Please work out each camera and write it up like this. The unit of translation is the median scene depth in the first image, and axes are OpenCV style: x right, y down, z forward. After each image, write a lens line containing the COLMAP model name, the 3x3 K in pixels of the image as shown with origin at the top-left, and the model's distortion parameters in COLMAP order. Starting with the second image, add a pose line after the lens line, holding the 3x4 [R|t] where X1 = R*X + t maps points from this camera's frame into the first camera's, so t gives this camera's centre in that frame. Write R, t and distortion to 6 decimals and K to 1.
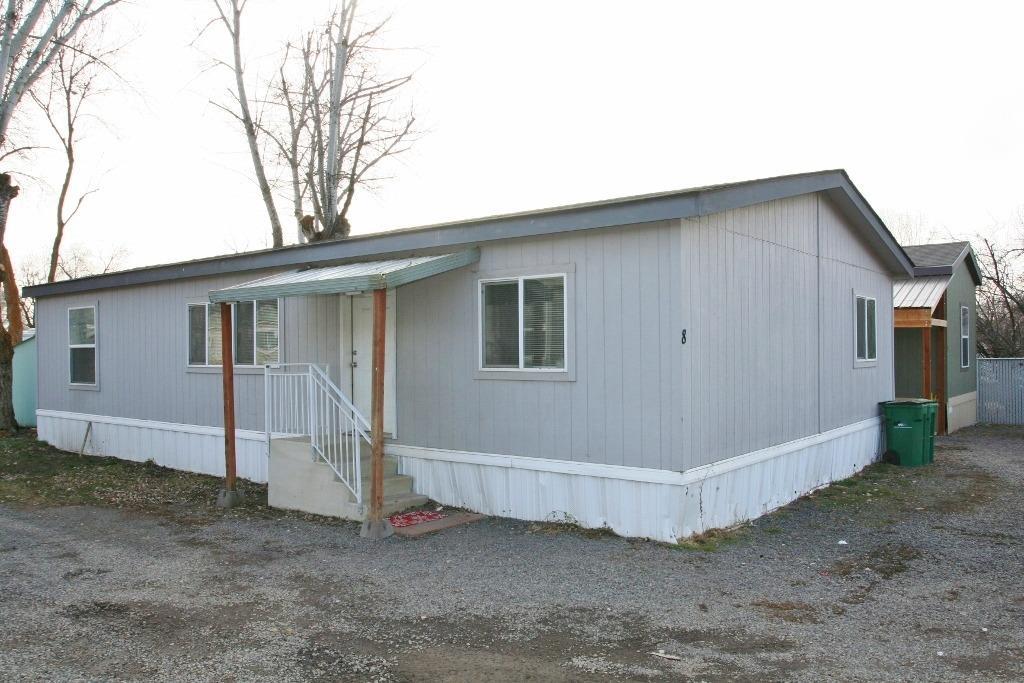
lens RADIAL K [[817.1, 0, 514.6], [0, 817.1, 347.5], [0, 0, 1]] dist [-0.098215, 0.059418]
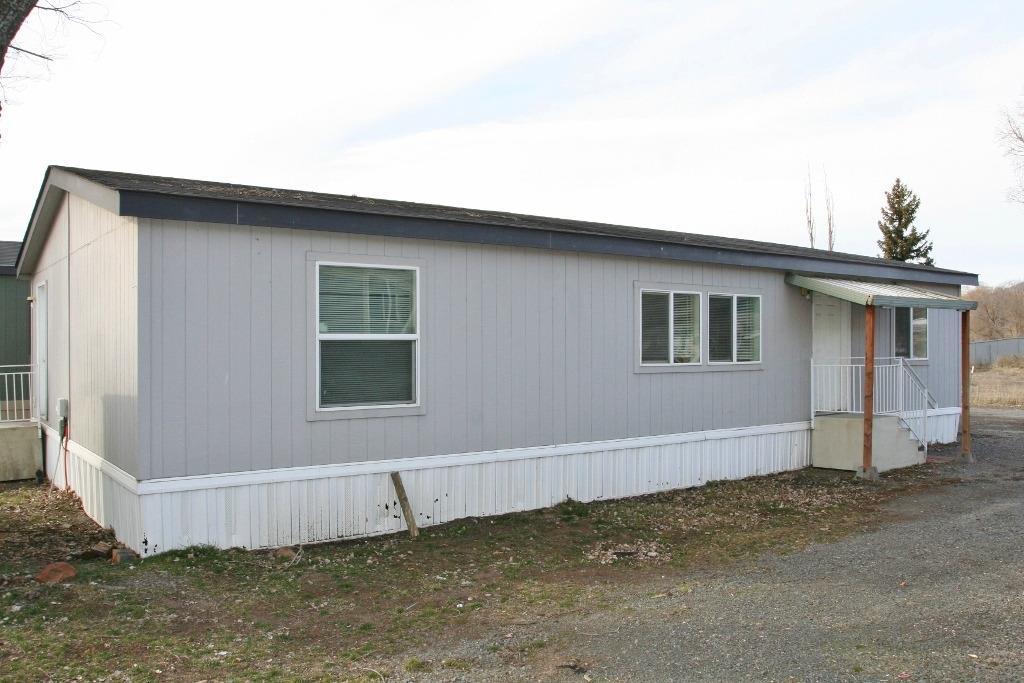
lens RADIAL K [[817.1, 0, 514.6], [0, 817.1, 347.5], [0, 0, 1]] dist [-0.098215, 0.059418]
pose [[0.257779, 0.009378, 0.966158, -1.263286], [-0.000397, 0.999954, -0.009600, 0.013024], [-0.966204, 0.002091, 0.257771, 0.920661]]
